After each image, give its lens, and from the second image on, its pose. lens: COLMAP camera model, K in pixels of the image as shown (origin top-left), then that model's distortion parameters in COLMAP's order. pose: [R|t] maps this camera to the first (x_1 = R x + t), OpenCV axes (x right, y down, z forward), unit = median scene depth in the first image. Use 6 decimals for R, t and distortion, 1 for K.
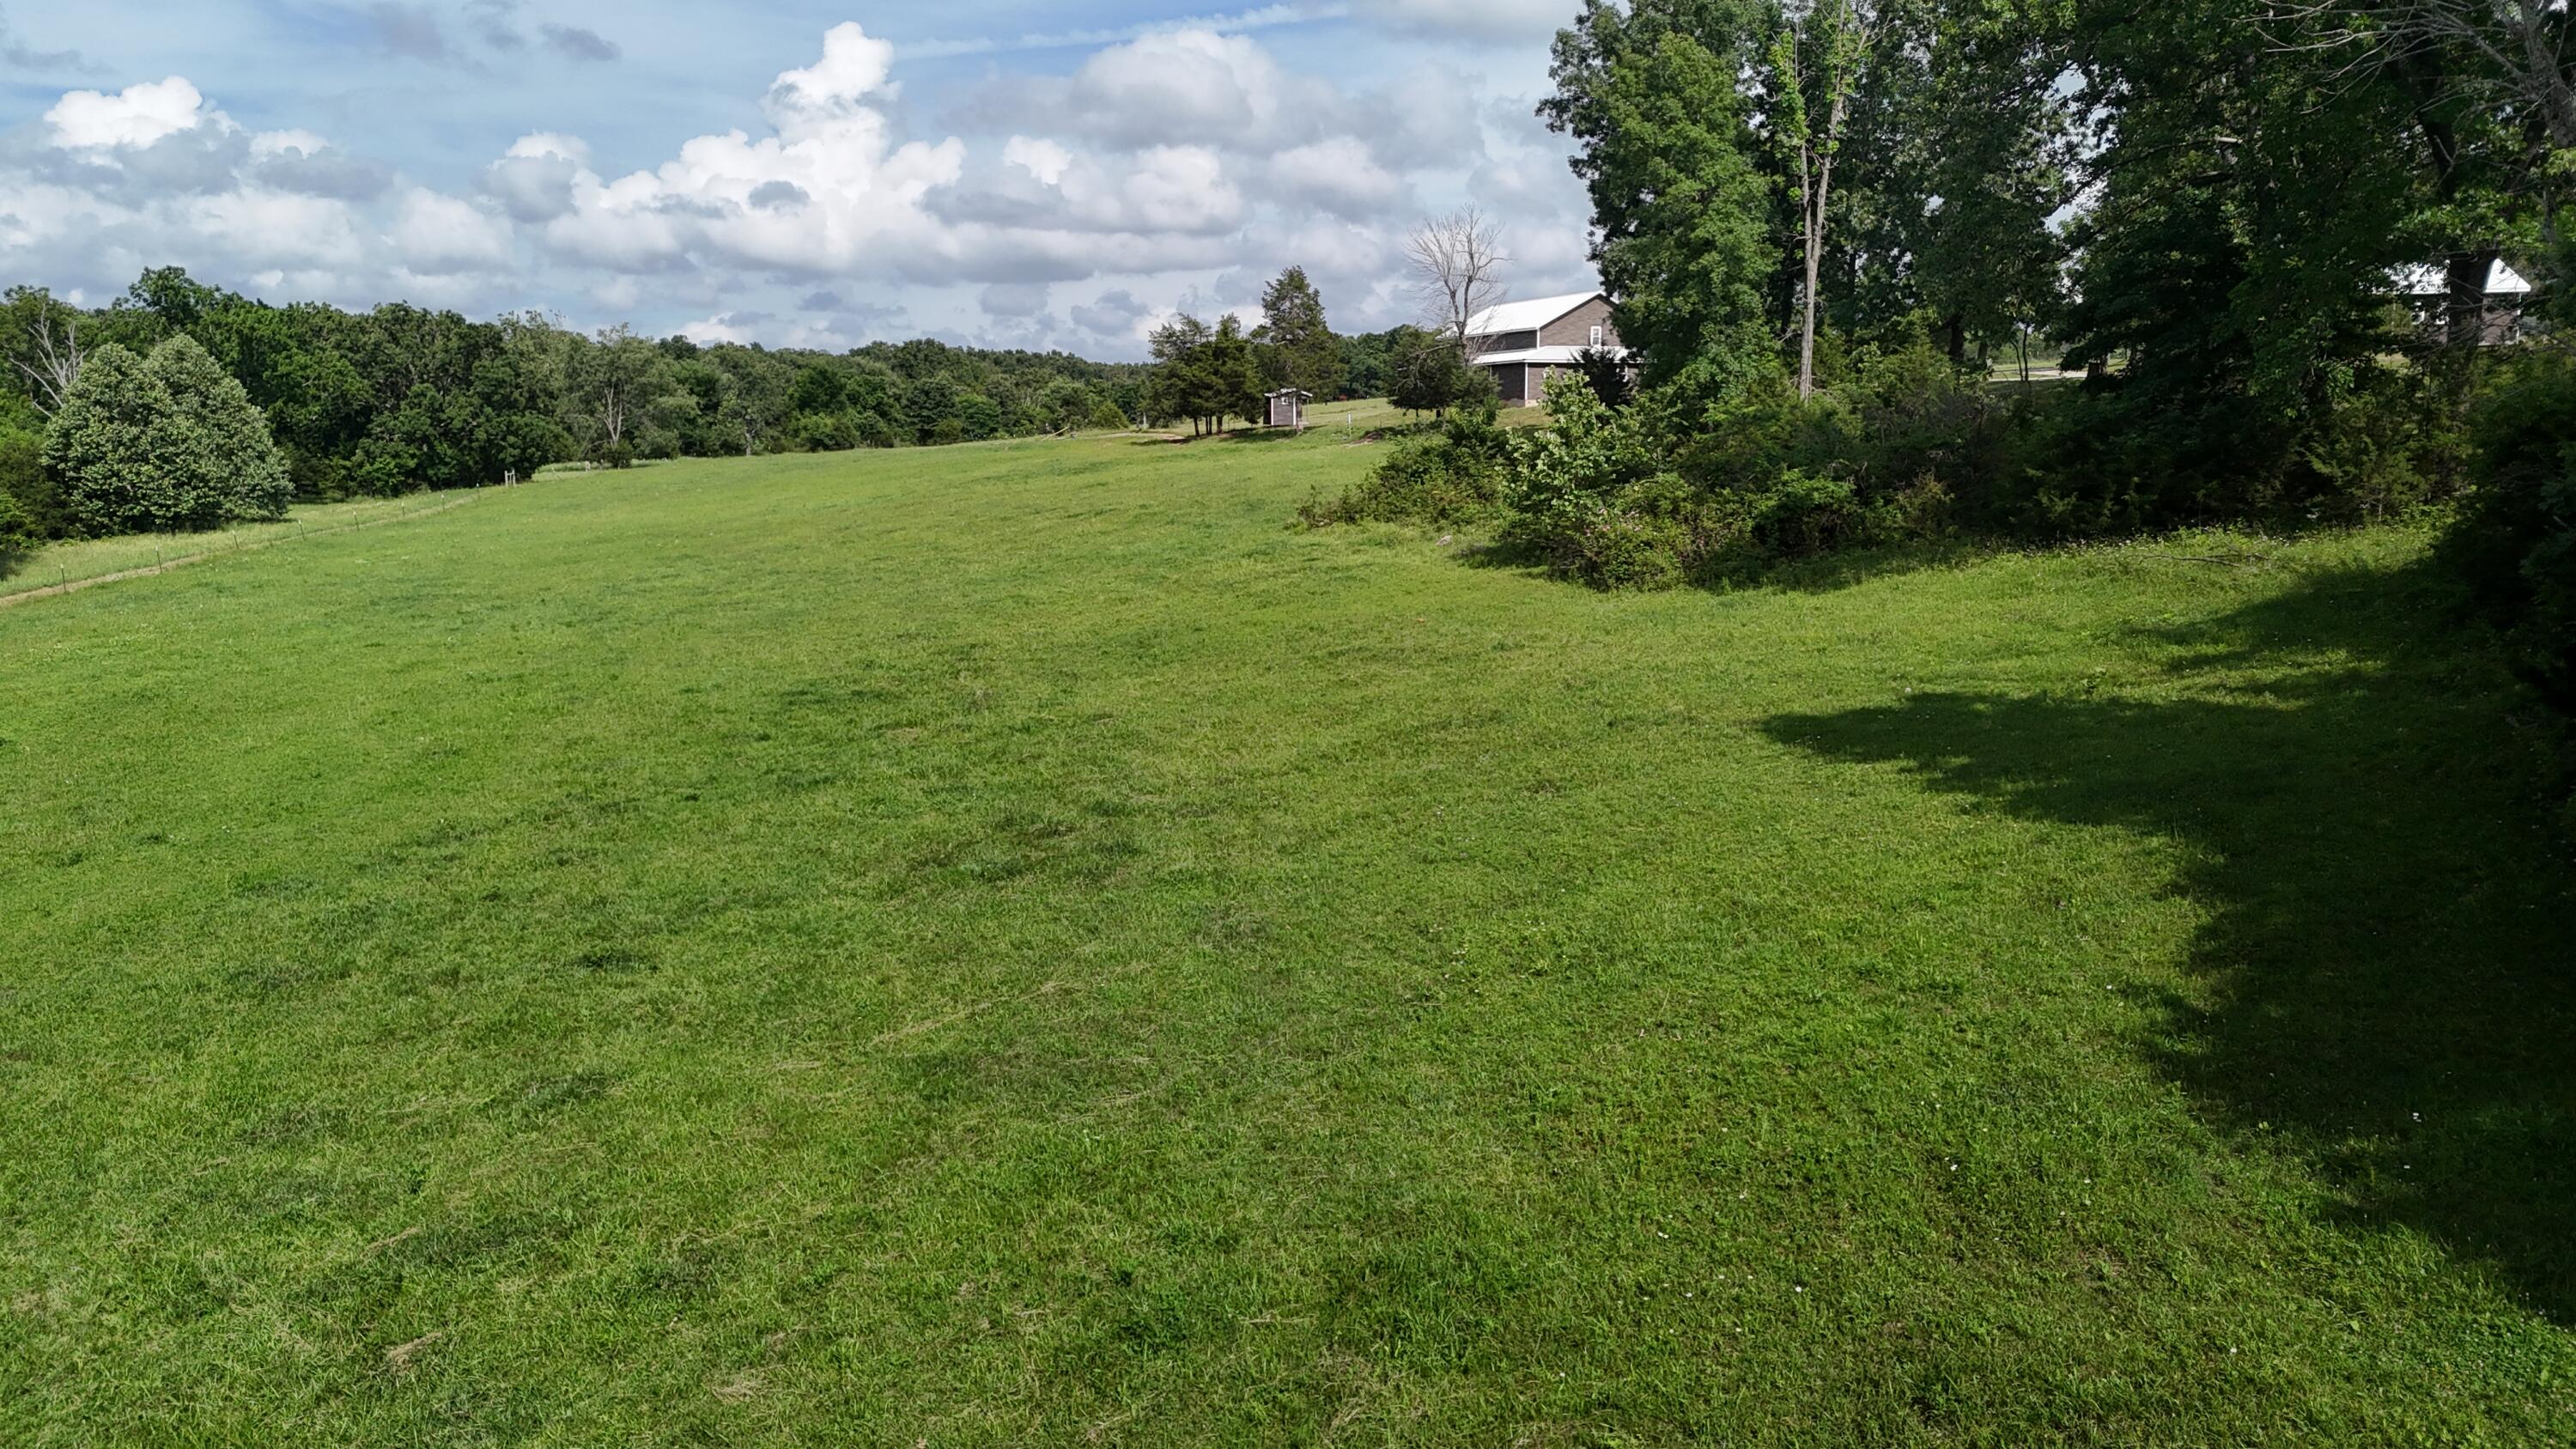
lens RADIAL K [[1893.5, 0, 1274.5], [0, 1893.5, 708.5], [0, 0, 1]] dist [0.050587, -0.046194]
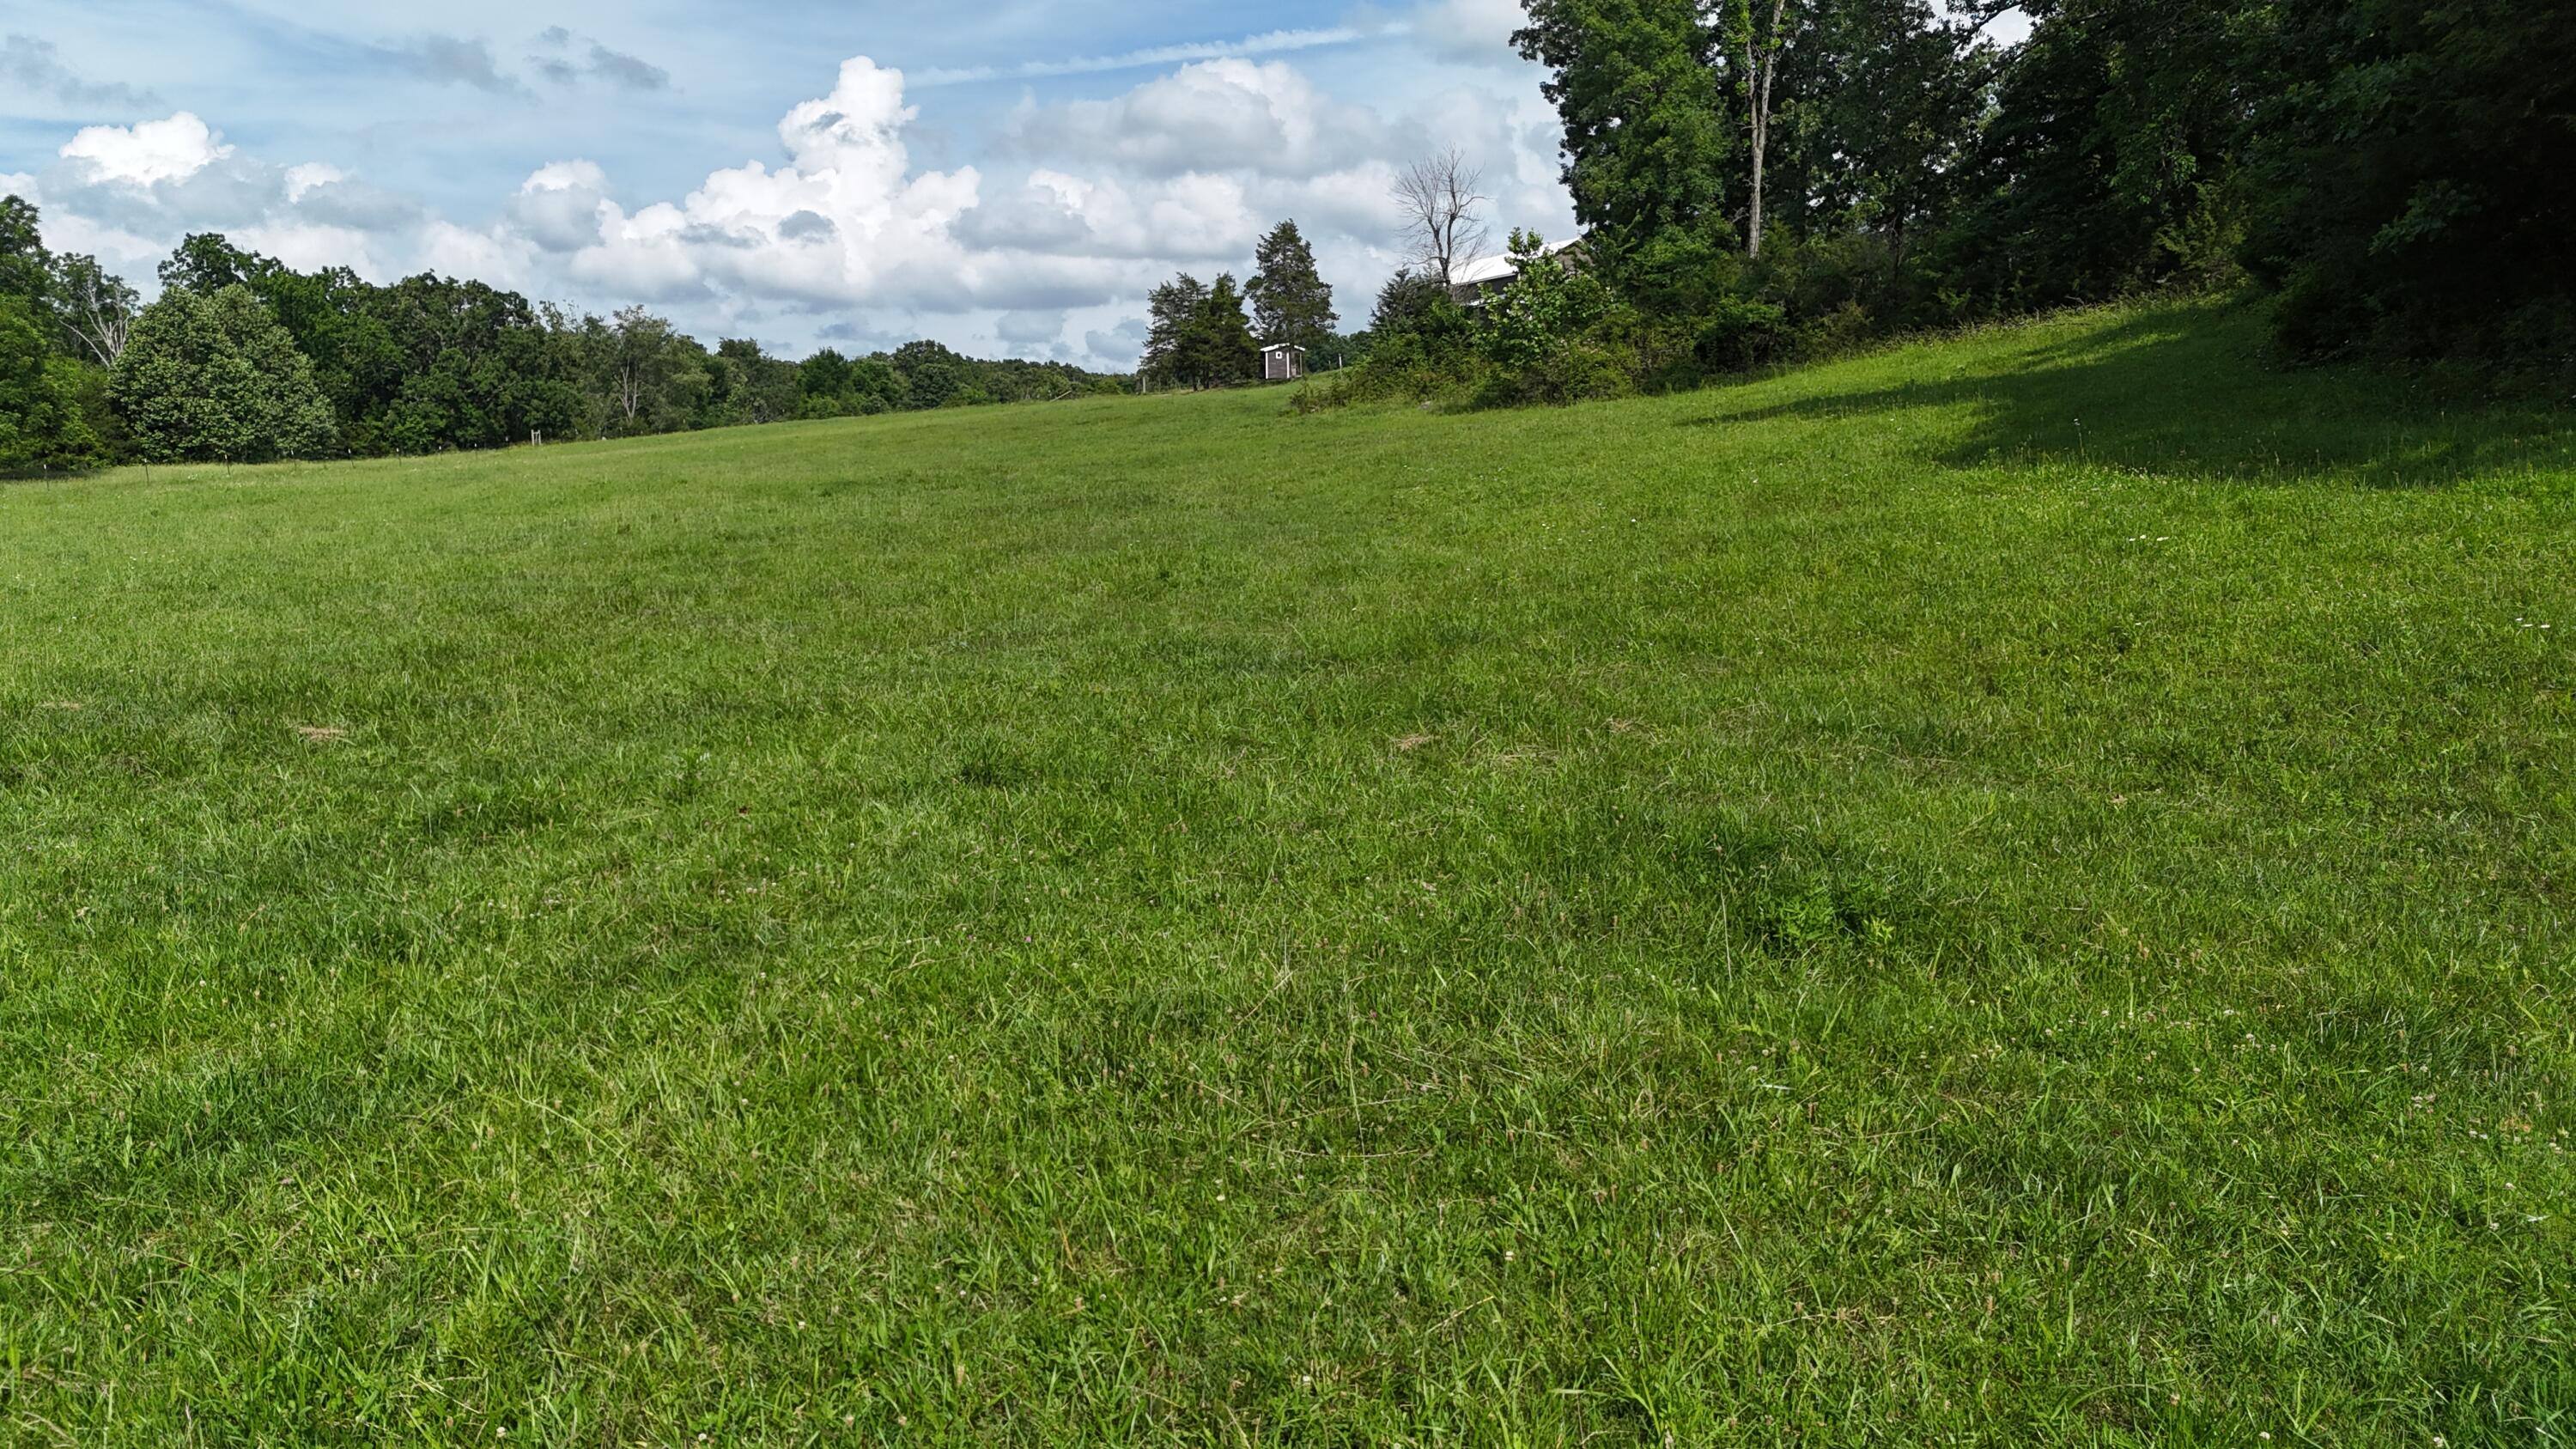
lens RADIAL K [[1893.5, 0, 1277.1], [0, 1893.5, 725.6], [0, 0, 1]] dist [0.050587, -0.046194]
pose [[0.999961, -0.008060, 0.003558, -0.000575], [0.008084, 0.999946, -0.006569, 0.047992], [-0.003505, 0.006598, 0.999972, -0.044382]]
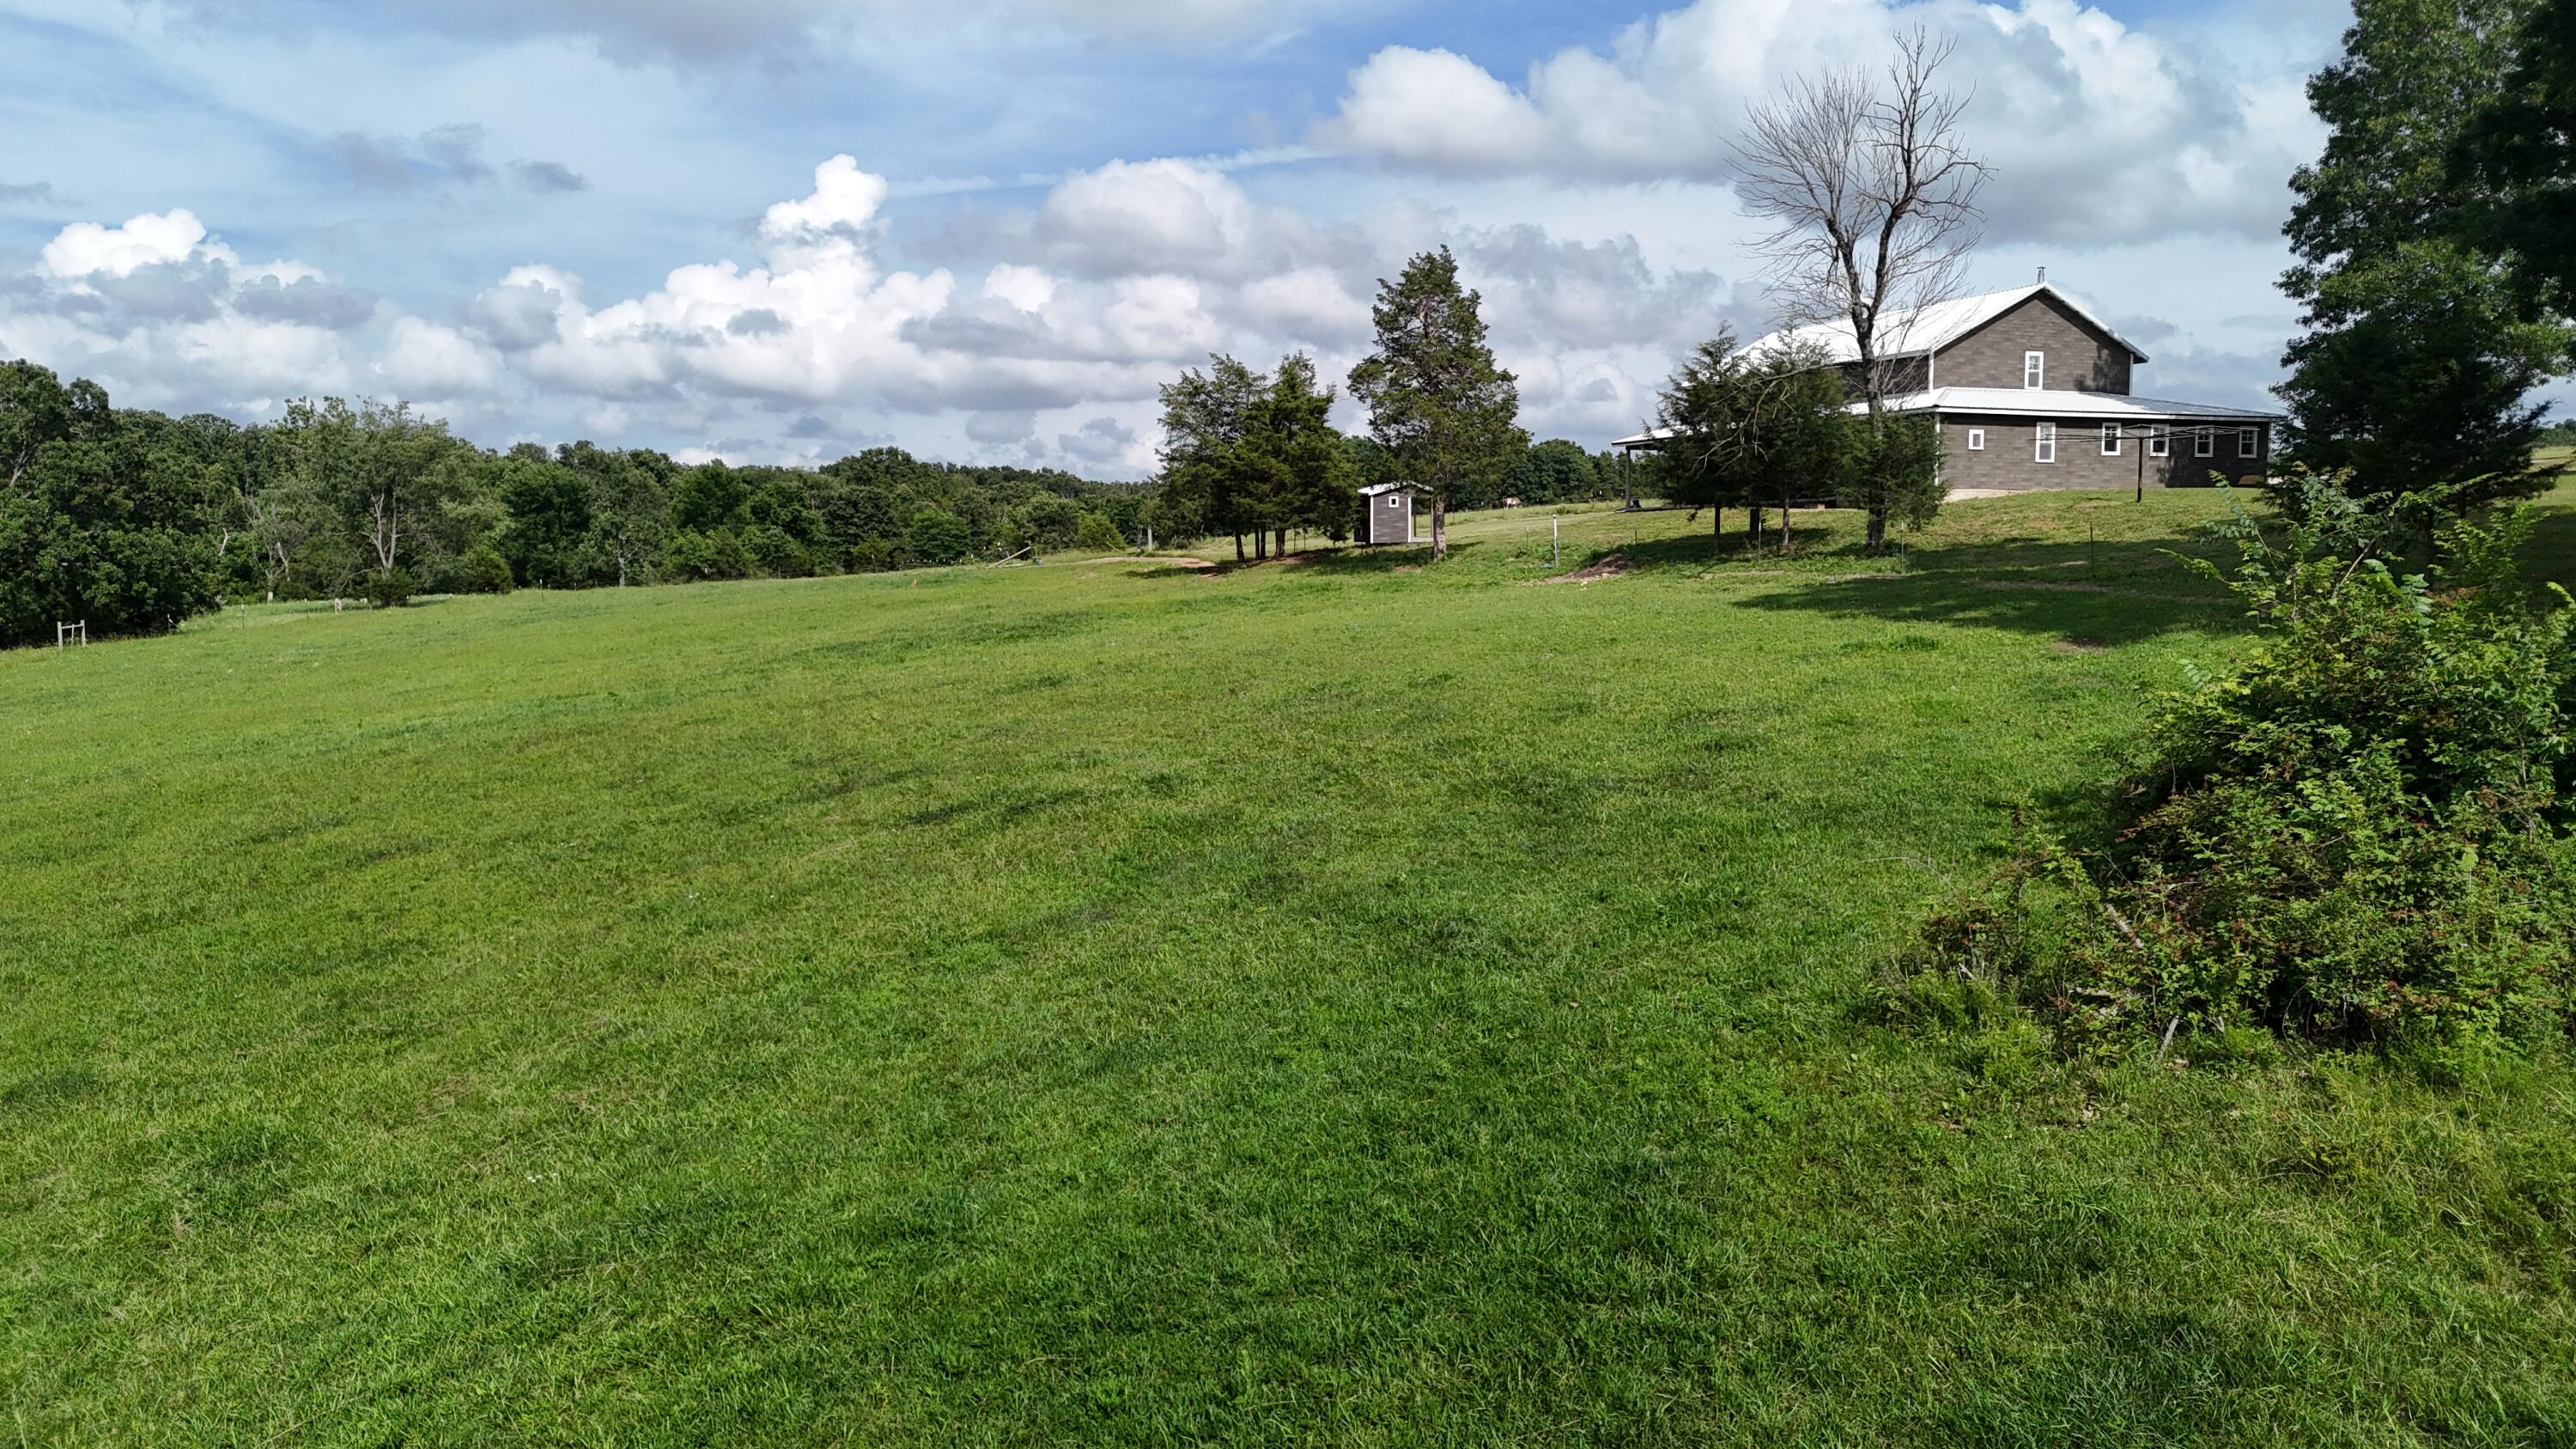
lens RADIAL K [[1735.8, 0, 1295.4], [0, 1735.8, 743.2], [0, 0, 1]] dist [0.031306, -0.004266]
pose [[0.999539, -0.004485, 0.030033, -0.039560], [0.005578, 0.999320, -0.036435, -0.067166], [-0.029849, 0.036586, 0.998885, 0.458997]]
